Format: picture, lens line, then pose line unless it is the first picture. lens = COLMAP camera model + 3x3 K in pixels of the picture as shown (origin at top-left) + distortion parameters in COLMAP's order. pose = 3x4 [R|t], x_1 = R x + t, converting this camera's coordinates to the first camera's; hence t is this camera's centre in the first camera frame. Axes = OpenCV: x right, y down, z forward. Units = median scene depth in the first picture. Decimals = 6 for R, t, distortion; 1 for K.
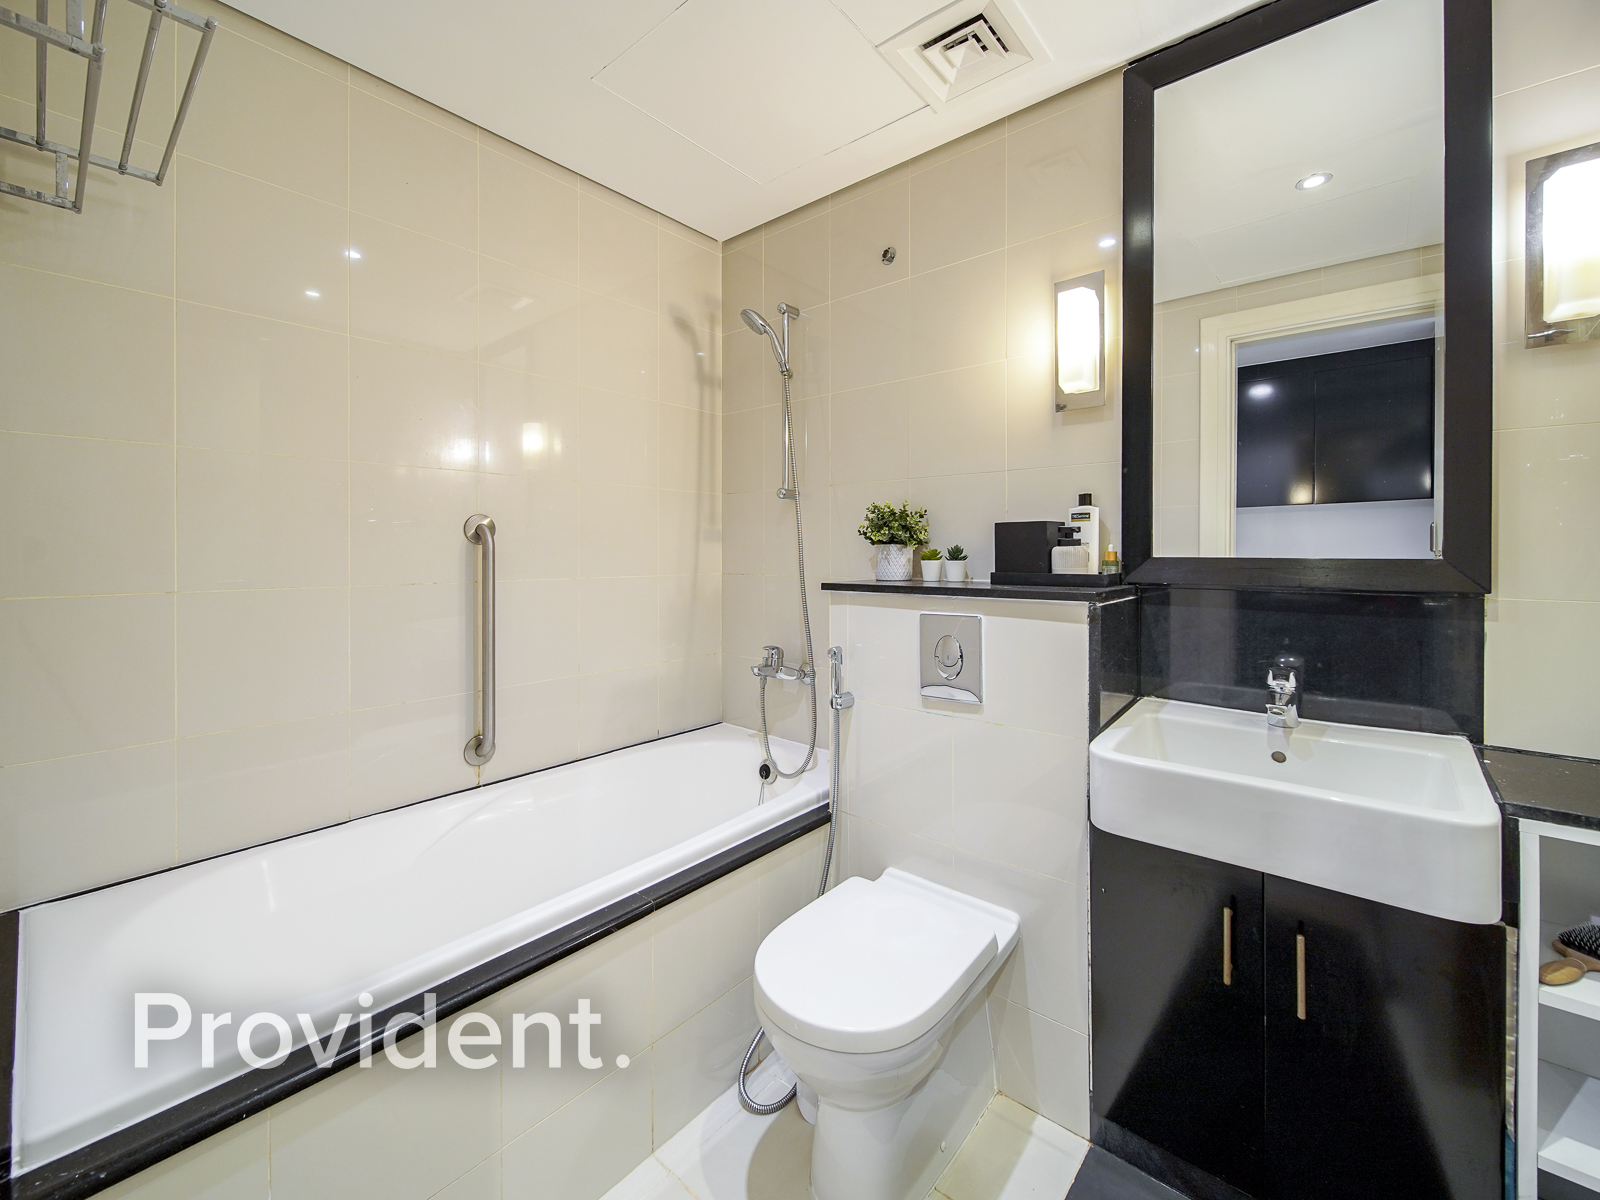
lens RADIAL K [[666.6, 0, 809.7], [0, 666.6, 550.1], [0, 0, 1]] dist [0.000265, -0.000901]
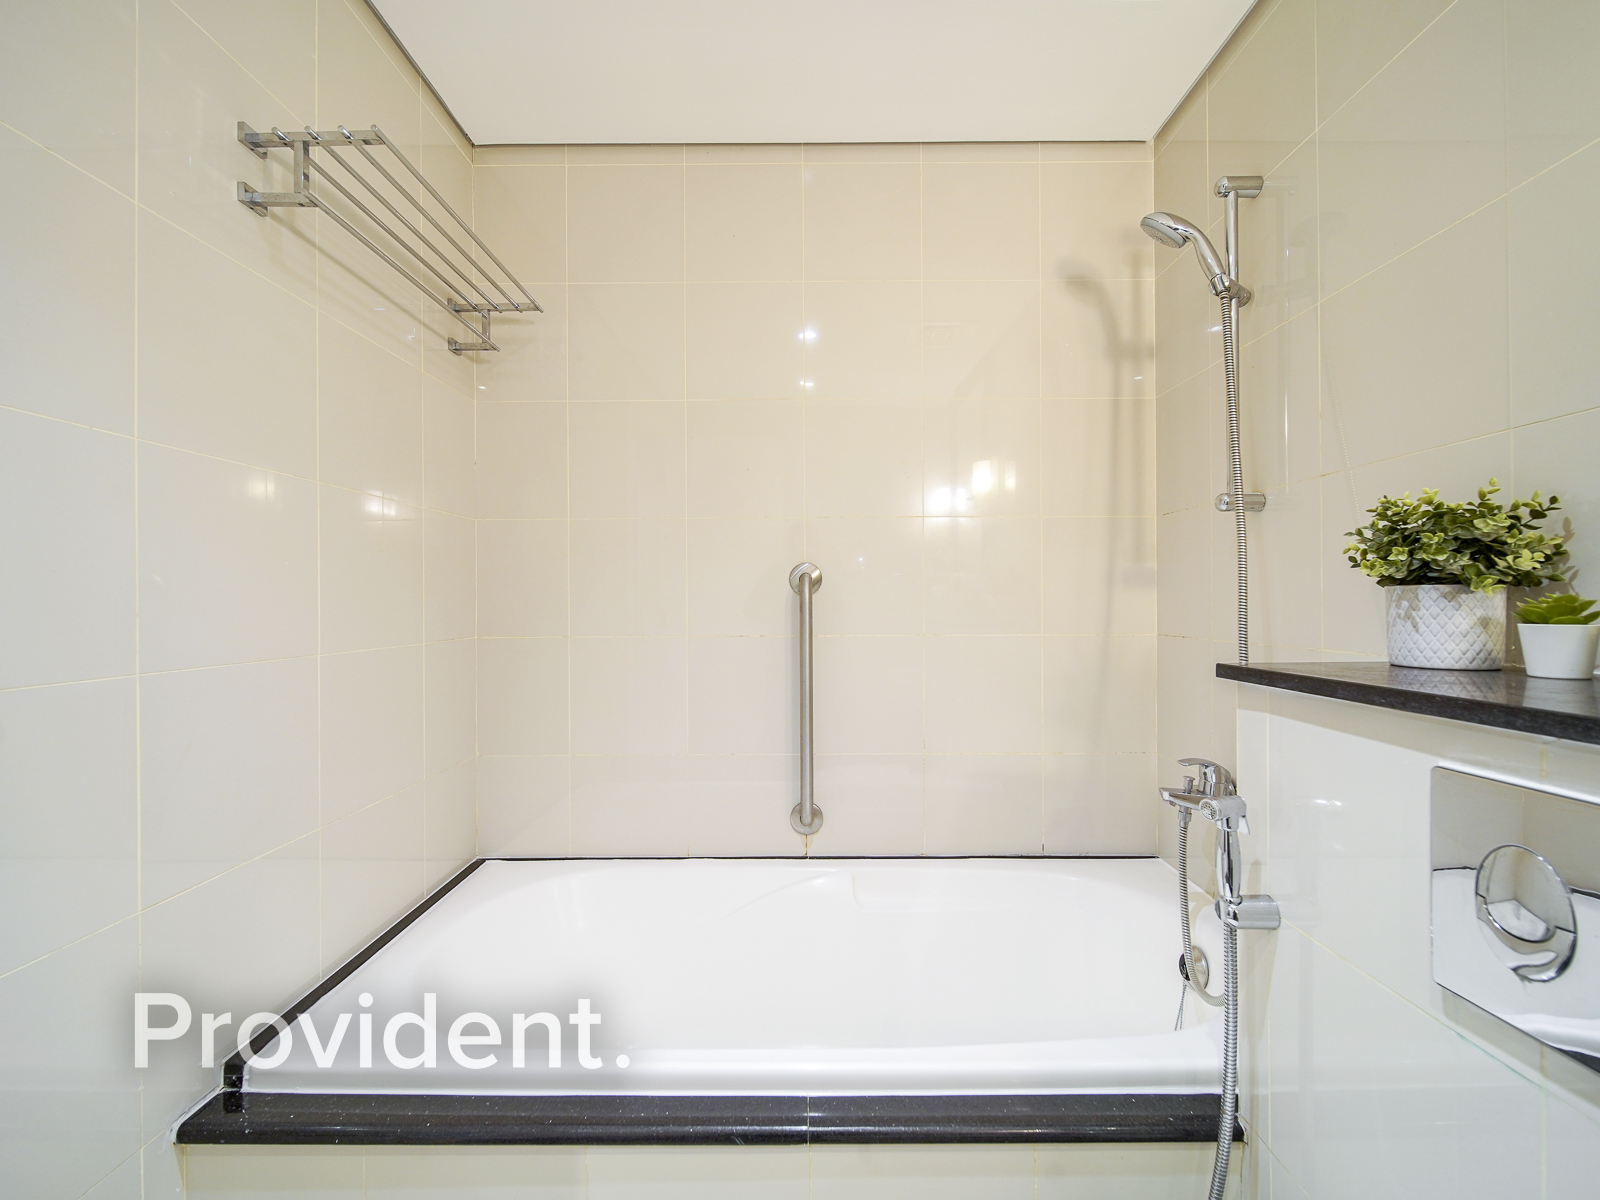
lens RADIAL K [[648.6, 0, 800.1], [0, 648.6, 601.4], [0, 0, 1]] dist [0.000382, -0.000143]
pose [[0.641139, -0.004245, -0.767413, 0.189055], [0.007309, 0.999973, 0.000576, -0.001232], [0.767390, -0.005978, 0.641153, 0.415583]]
